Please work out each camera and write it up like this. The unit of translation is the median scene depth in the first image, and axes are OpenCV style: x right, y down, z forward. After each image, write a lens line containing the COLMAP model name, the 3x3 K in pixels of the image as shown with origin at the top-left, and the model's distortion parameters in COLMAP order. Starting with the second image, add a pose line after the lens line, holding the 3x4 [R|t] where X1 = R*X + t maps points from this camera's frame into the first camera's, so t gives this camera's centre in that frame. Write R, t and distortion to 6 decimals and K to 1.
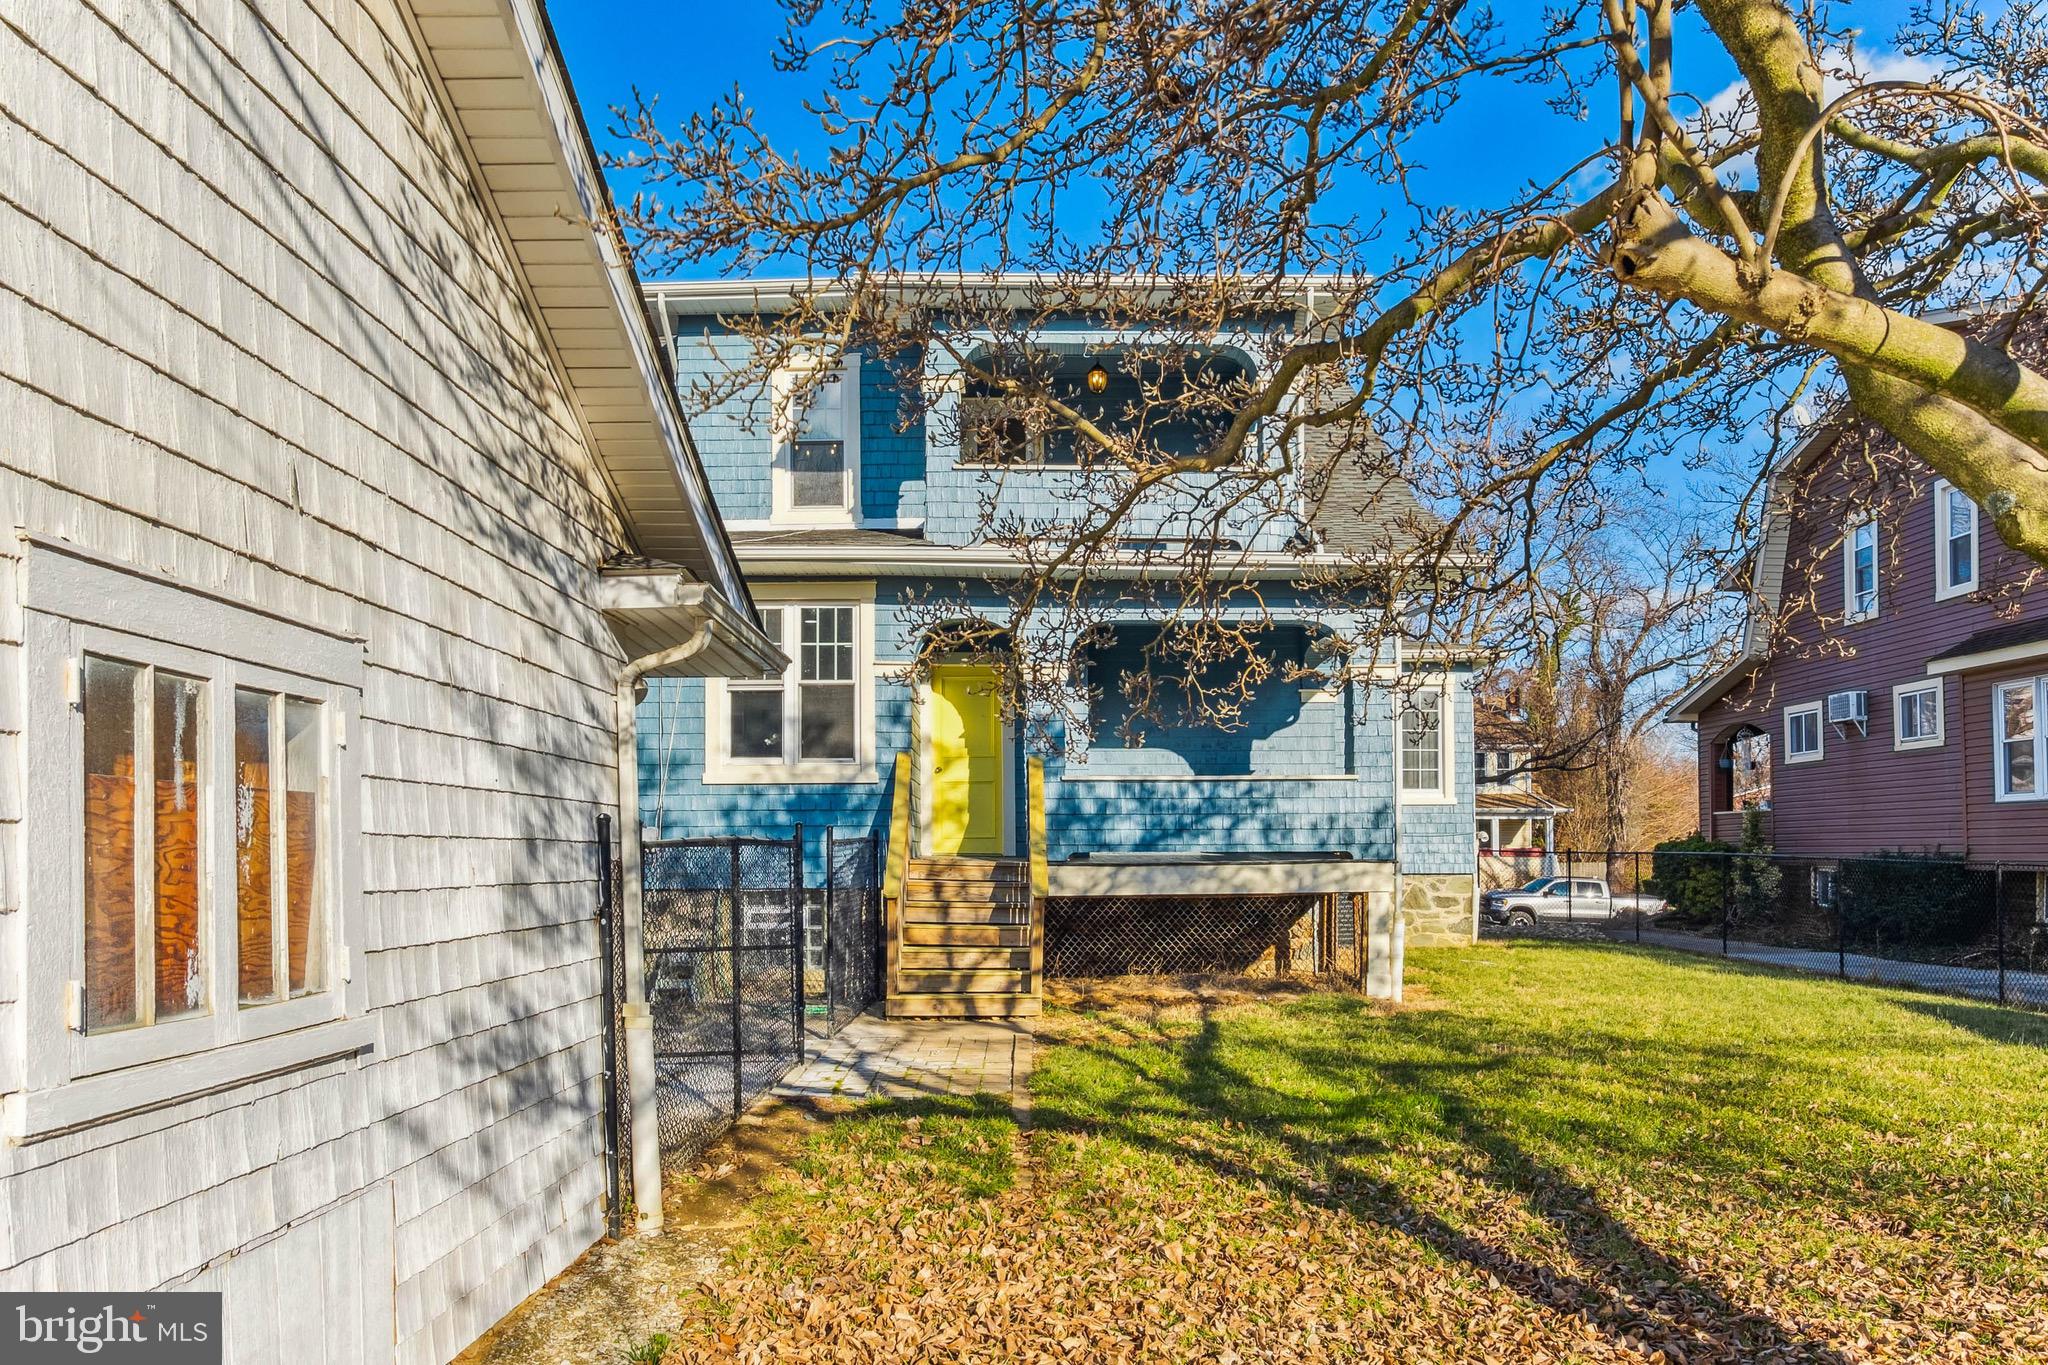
lens RADIAL K [[1458.6, 0, 1024.7], [0, 1458.6, 822.8], [0, 0, 1]] dist [-0.005548, -0.000454]
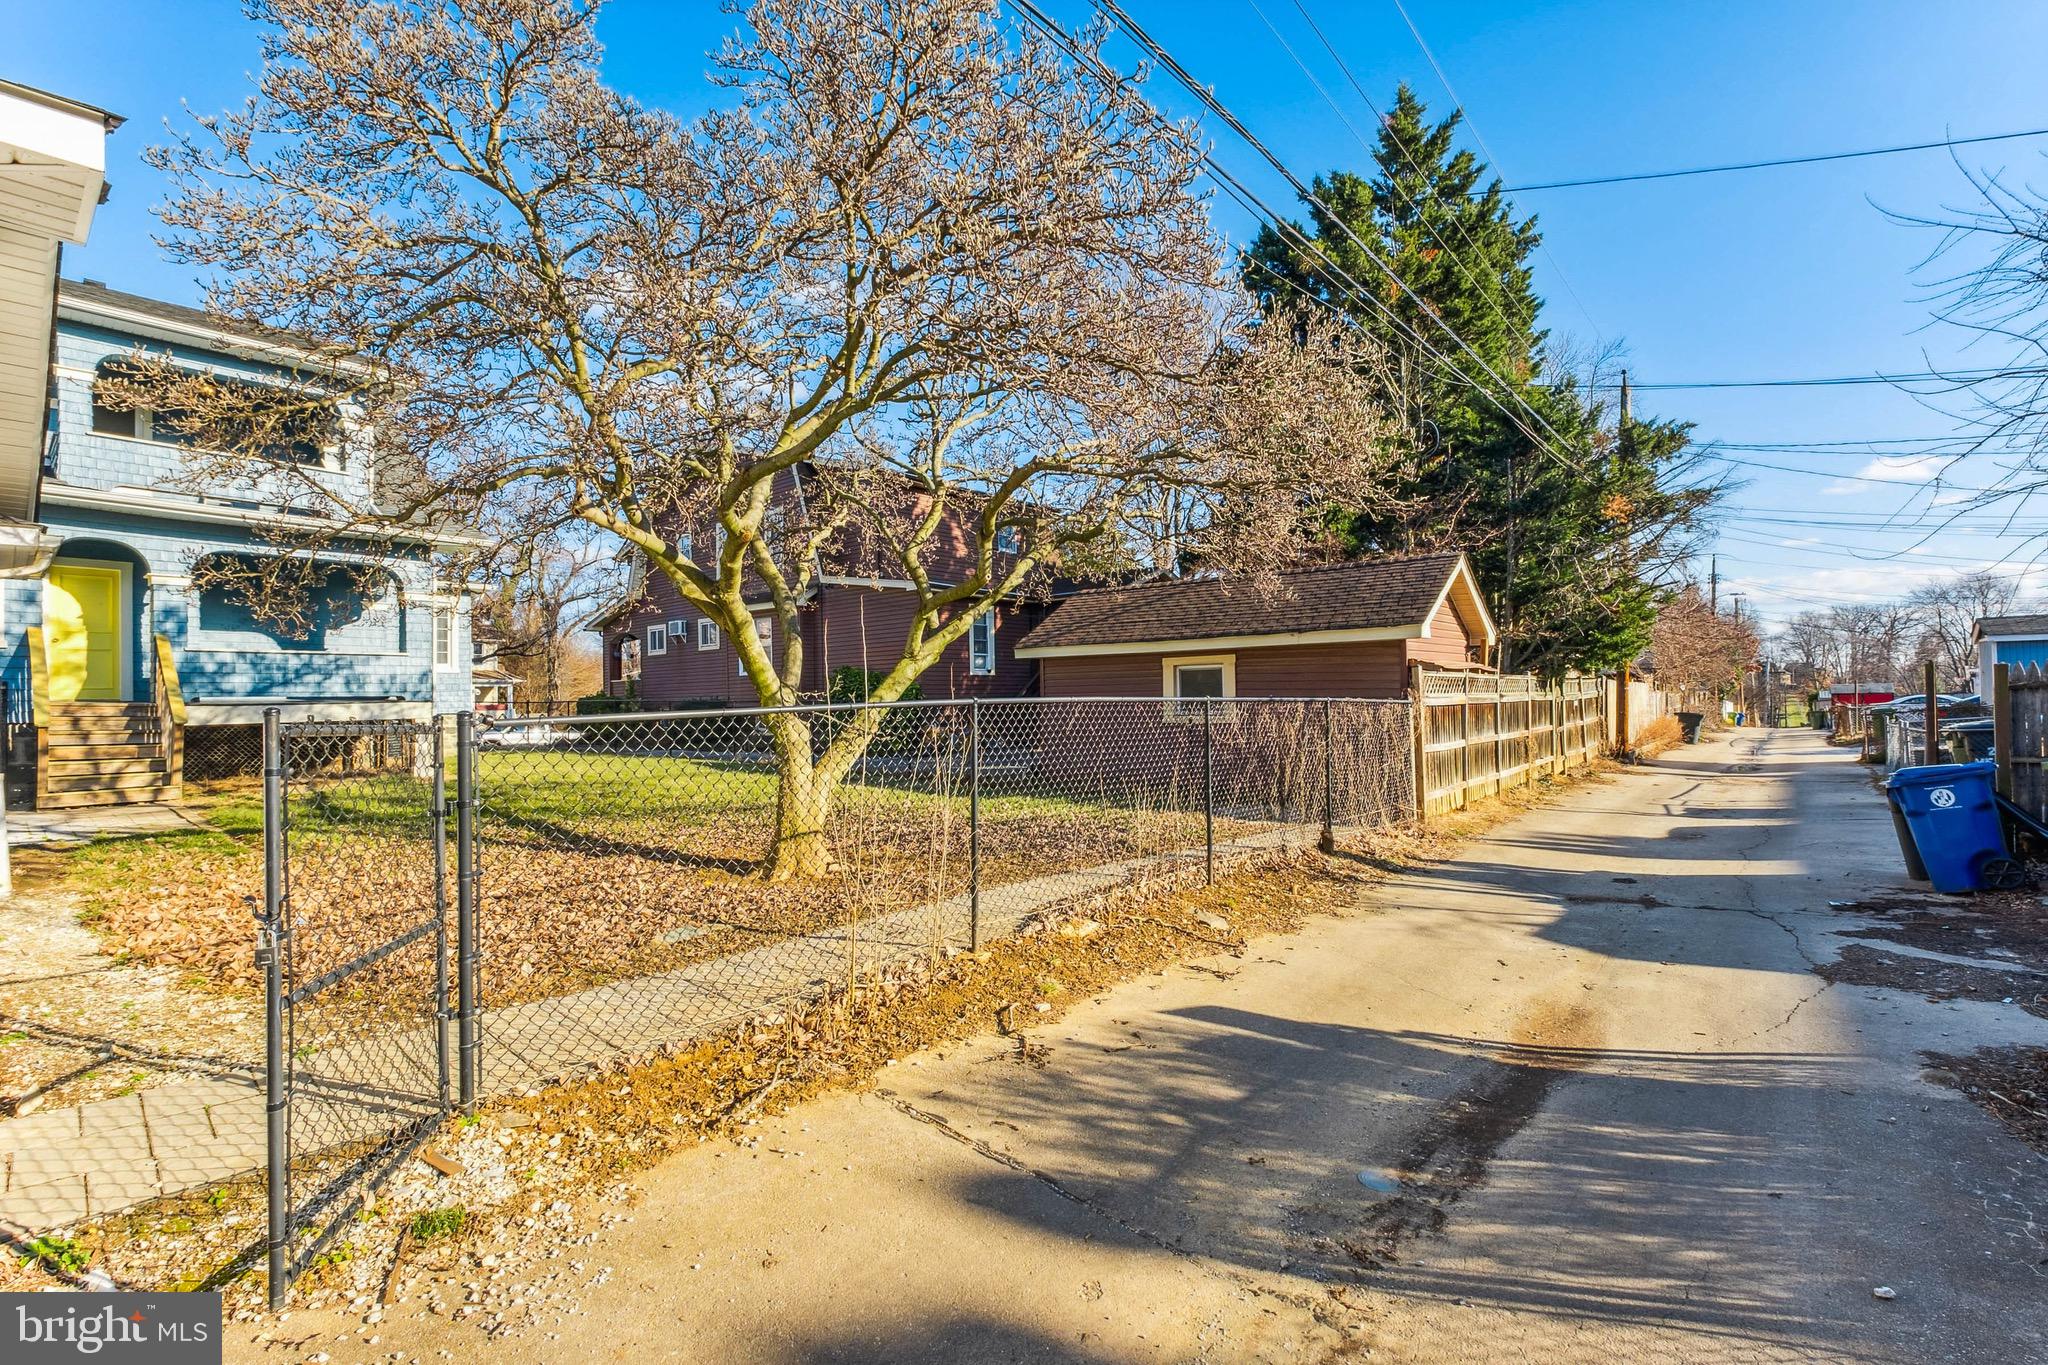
lens RADIAL K [[925.2, 0, 1024.0], [0, 925.2, 682.5], [0, 0, 1]] dist [0.000074, -0.000438]
pose [[0.653120, 0.008668, 0.757205, -0.134794], [0.000439, 0.999930, -0.011826, 0.016890], [-0.757254, 0.008056, 0.653070, -0.300906]]
